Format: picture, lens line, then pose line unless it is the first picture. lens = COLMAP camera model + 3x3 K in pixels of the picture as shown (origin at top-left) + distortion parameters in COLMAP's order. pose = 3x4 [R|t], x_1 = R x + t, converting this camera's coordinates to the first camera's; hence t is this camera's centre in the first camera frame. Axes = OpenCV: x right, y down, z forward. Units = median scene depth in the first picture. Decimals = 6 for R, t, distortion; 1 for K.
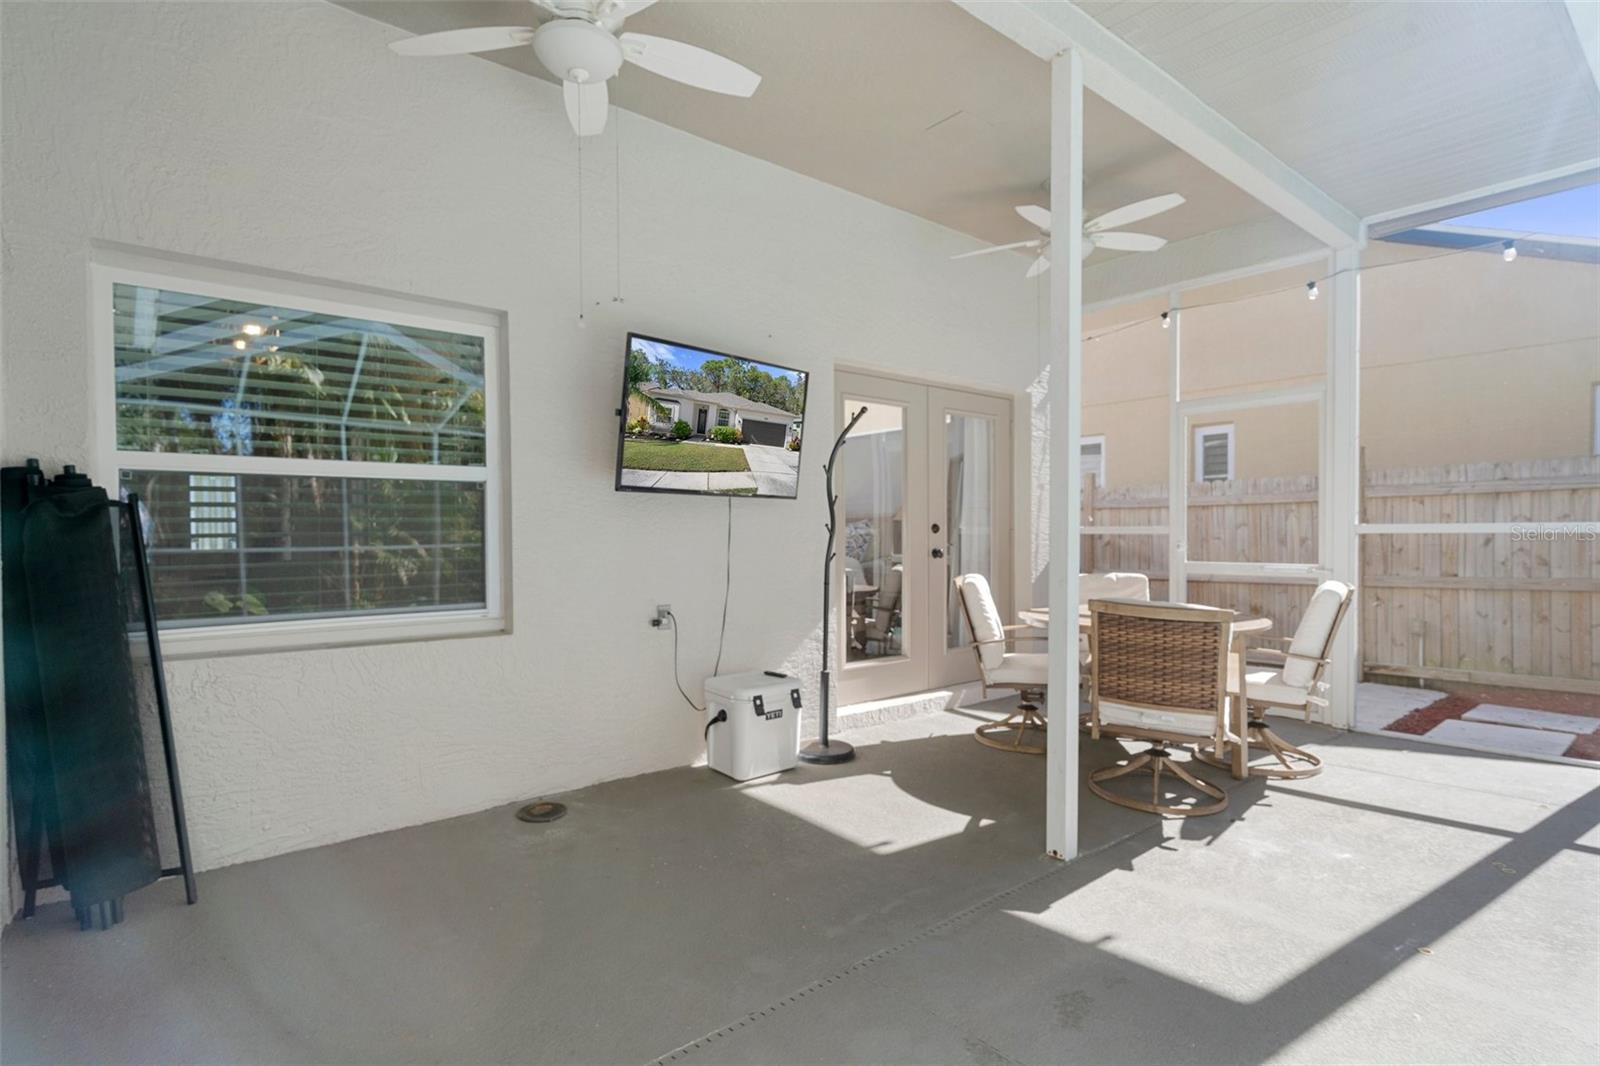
lens RADIAL K [[791.5, 0, 799.5], [0, 791.5, 538.1], [0, 0, 1]] dist [-0.016215, -0.004105]
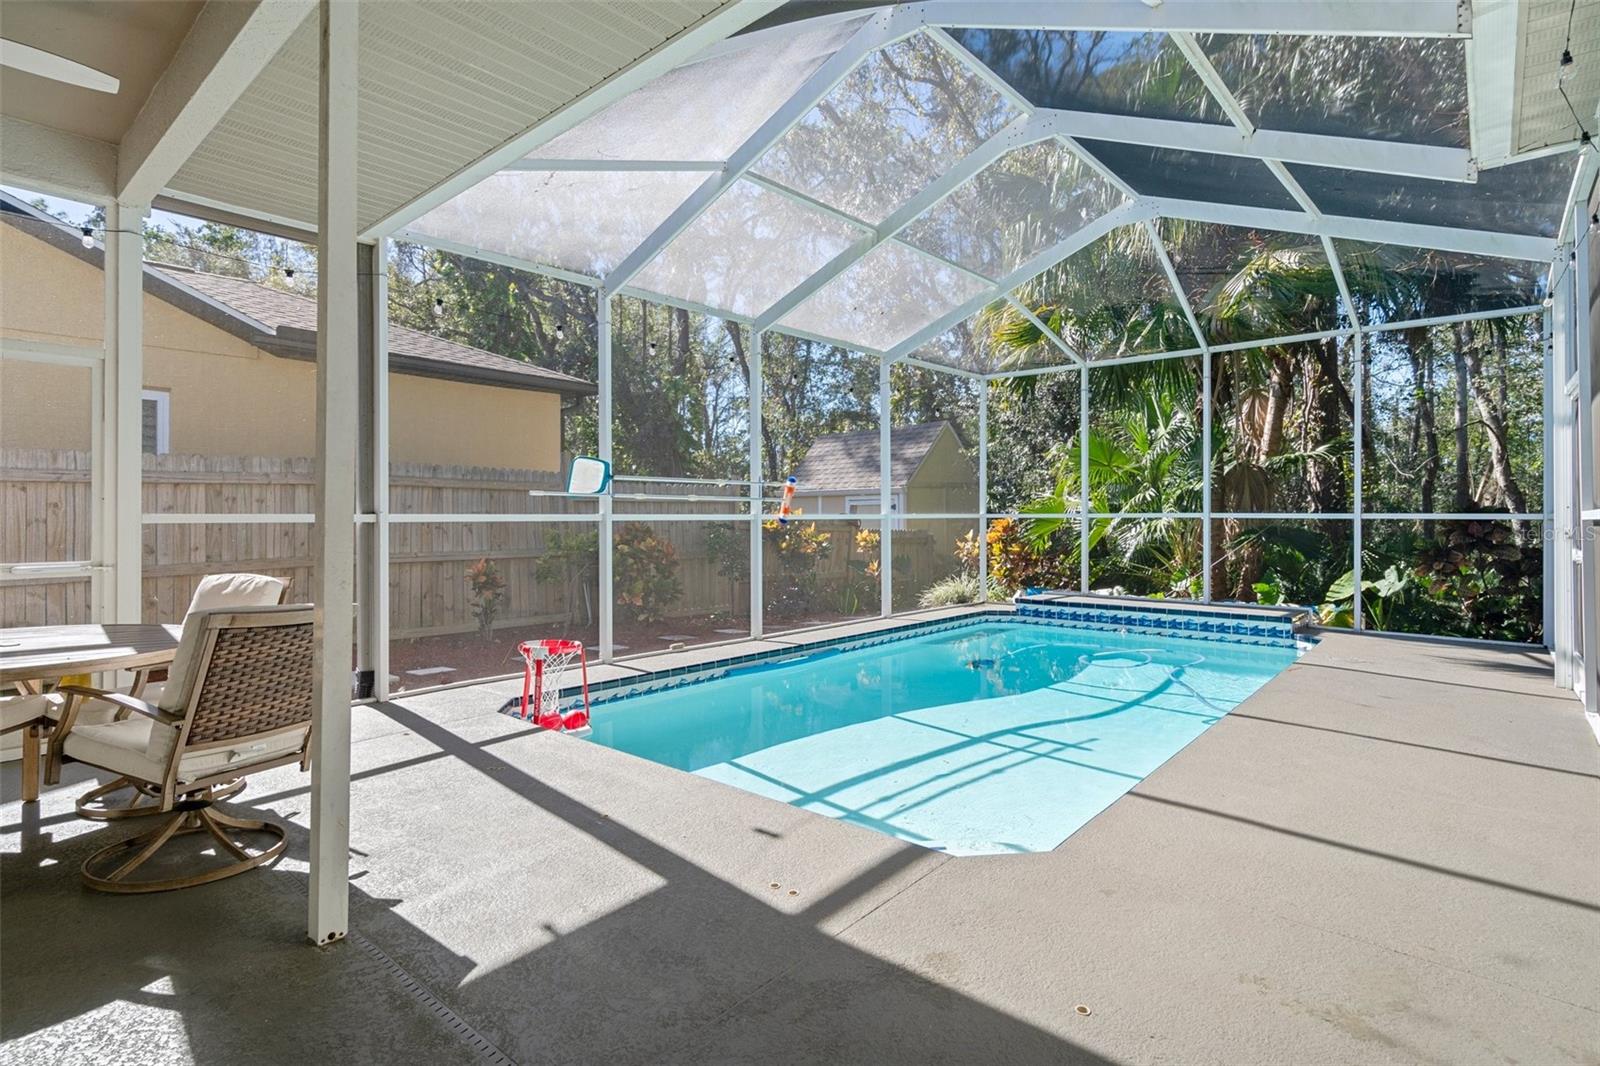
lens RADIAL K [[791.5, 0, 802.8], [0, 791.5, 522.3], [0, 0, 1]] dist [-0.016215, -0.004105]
pose [[-0.166927, -0.002969, 0.985965, -0.301486], [0.013200, 0.999899, 0.005246, -0.001985], [-0.985881, 0.013891, -0.166871, 0.398456]]
